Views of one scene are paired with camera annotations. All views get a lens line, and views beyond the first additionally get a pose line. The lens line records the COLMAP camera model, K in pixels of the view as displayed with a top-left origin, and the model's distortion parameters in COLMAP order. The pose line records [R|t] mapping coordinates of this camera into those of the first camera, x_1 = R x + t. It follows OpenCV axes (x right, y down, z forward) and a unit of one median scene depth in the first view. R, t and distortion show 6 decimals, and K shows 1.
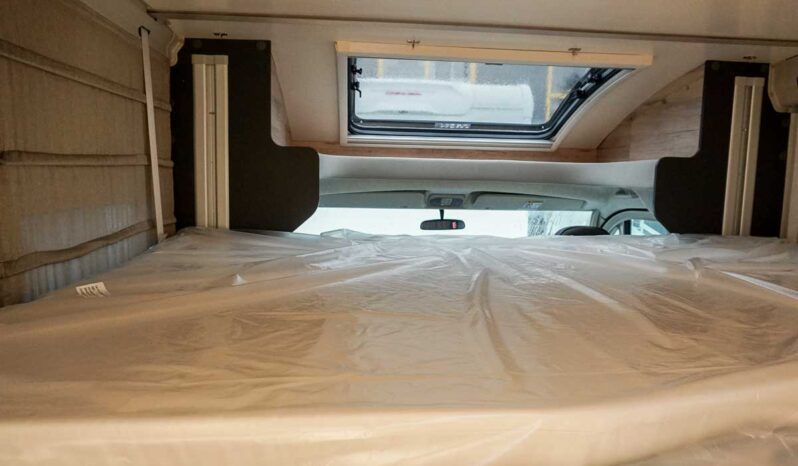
lens RADIAL K [[514.0, 0, 398.1], [0, 514.0, 235.7], [0, 0, 1]] dist [-0.036231, 0.004818]
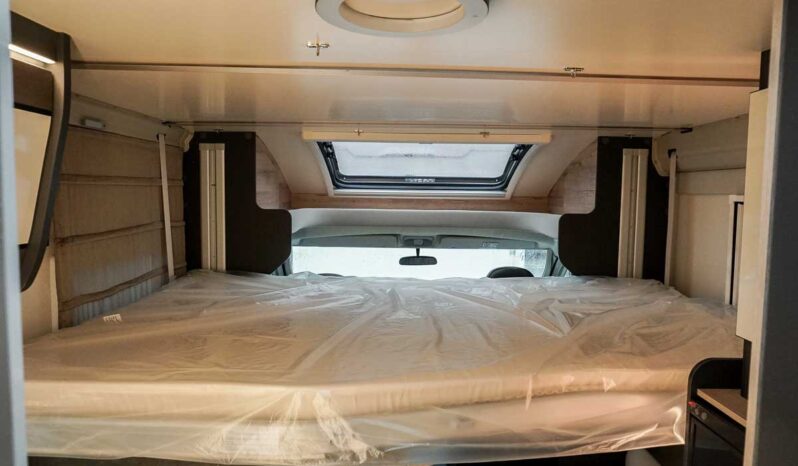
lens RADIAL K [[514.0, 0, 398.1], [0, 514.0, 235.7], [0, 0, 1]] dist [-0.036231, 0.004818]
pose [[0.995186, 0.001051, -0.097994, 0.247223], [-0.004789, 0.999269, -0.037917, -0.053858], [0.097883, 0.038204, 0.994464, -0.287805]]
